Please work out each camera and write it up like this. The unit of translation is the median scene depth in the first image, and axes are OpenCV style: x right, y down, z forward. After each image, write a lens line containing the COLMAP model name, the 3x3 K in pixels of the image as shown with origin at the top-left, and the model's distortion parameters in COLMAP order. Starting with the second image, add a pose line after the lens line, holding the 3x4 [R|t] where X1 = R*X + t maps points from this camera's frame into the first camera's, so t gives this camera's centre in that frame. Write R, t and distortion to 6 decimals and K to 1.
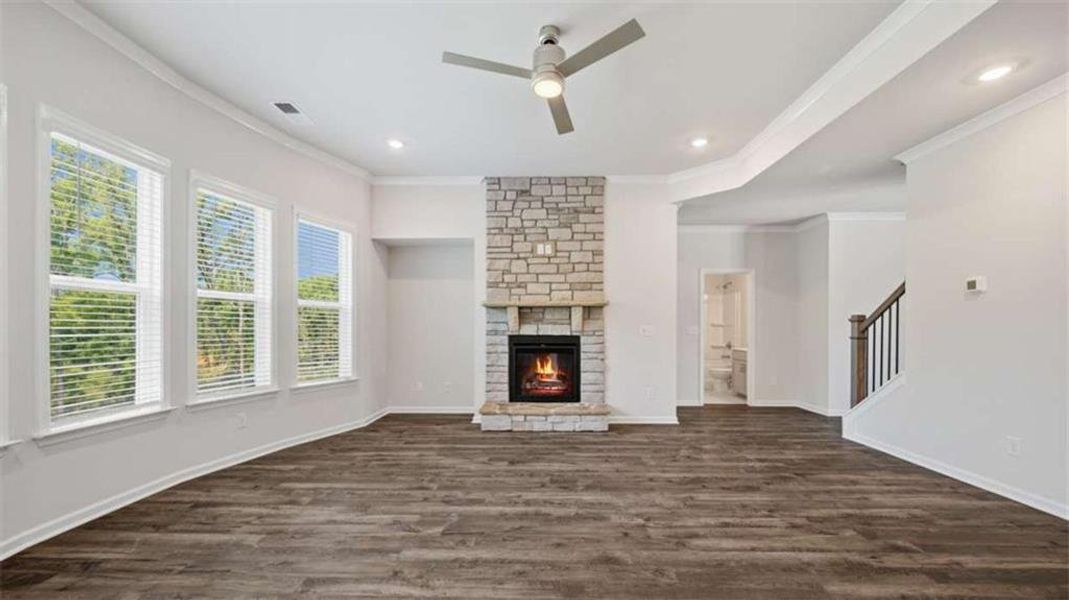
lens RADIAL K [[426.1, 0, 543.5], [0, 426.1, 330.1], [0, 0, 1]] dist [-0.003464, -0.000963]
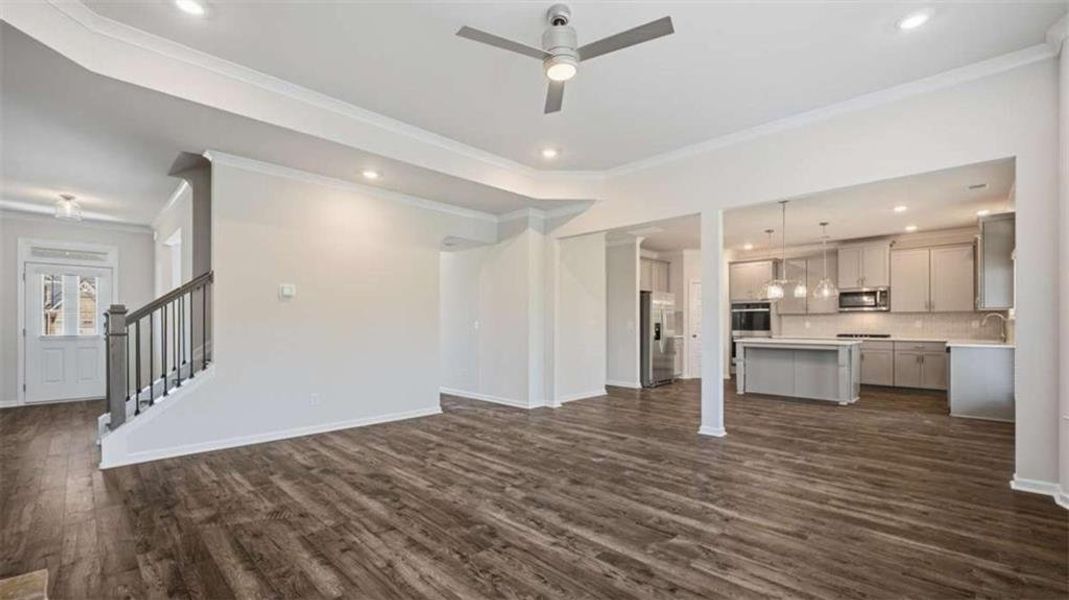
lens RADIAL K [[451.1, 0, 536.5], [0, 451.1, 324.8], [0, 0, 1]] dist [-0.005614, -0.000006]
pose [[-0.726134, -0.001327, 0.687552, -0.634352], [0.004533, 0.999967, 0.006718, -0.002567], [-0.687538, 0.007995, -0.726104, 1.746546]]
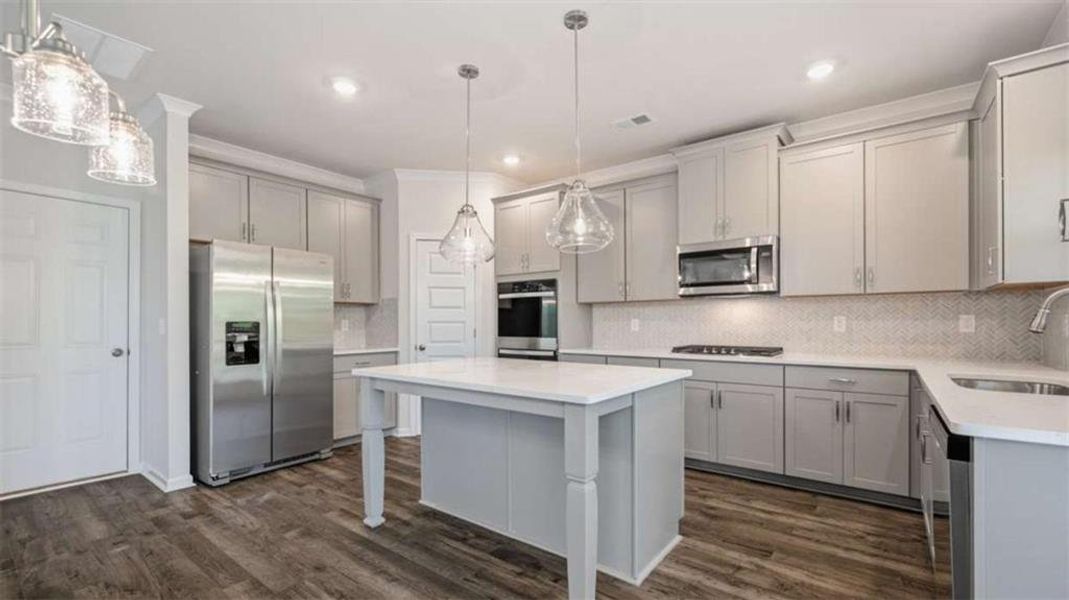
lens RADIAL K [[451.1, 0, 539.4], [0, 451.1, 326.7], [0, 0, 1]] dist [-0.005614, -0.000006]
pose [[-0.797599, -0.002404, 0.603184, -0.519799], [0.007552, 0.999874, 0.013973, 0.010732], [-0.603141, 0.015700, -0.797480, -0.539866]]
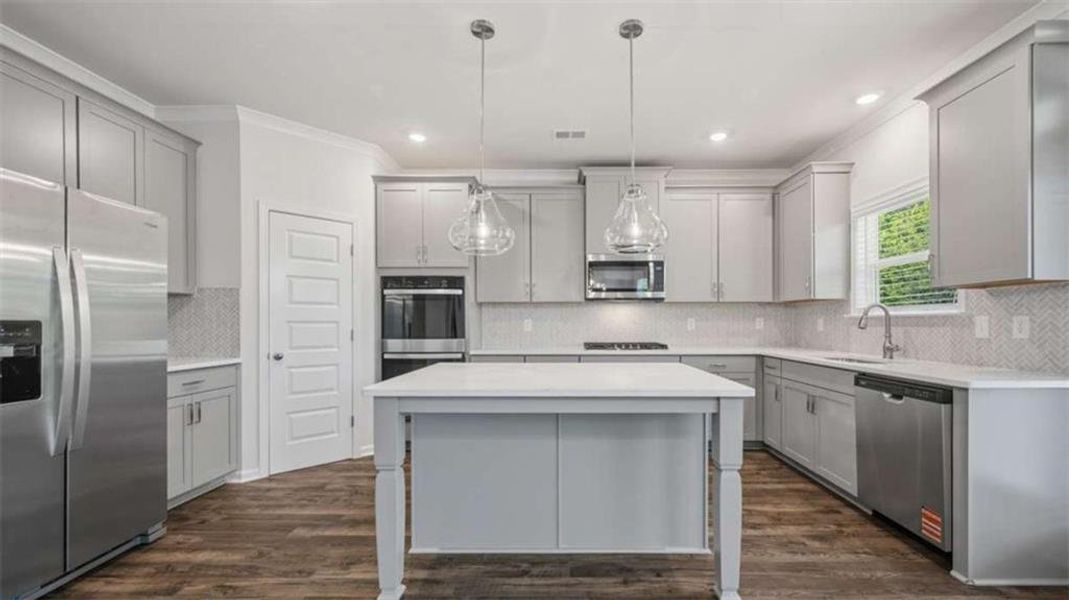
lens RADIAL K [[426.1, 0, 560.6], [0, 426.1, 325.8], [0, 0, 1]] dist [-0.003464, -0.000963]
pose [[-0.999996, 0.002383, -0.001685, 0.081051], [0.002357, 0.999881, 0.015237, 0.008673], [0.001721, 0.015233, -0.999882, -0.430720]]
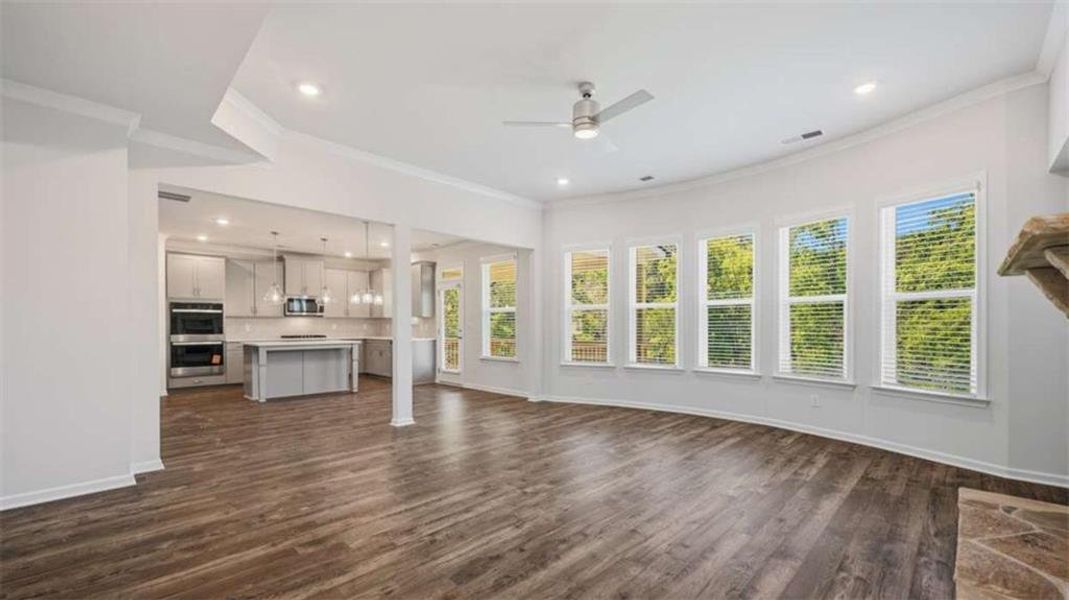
lens RADIAL K [[426.1, 0, 540.0], [0, 426.1, 329.6], [0, 0, 1]] dist [-0.003464, -0.000963]
pose [[-0.691256, 0.009861, -0.722542, 1.006311], [-0.003938, 0.999841, 0.017413, -0.017402], [0.722599, 0.014882, -0.691107, 1.750731]]
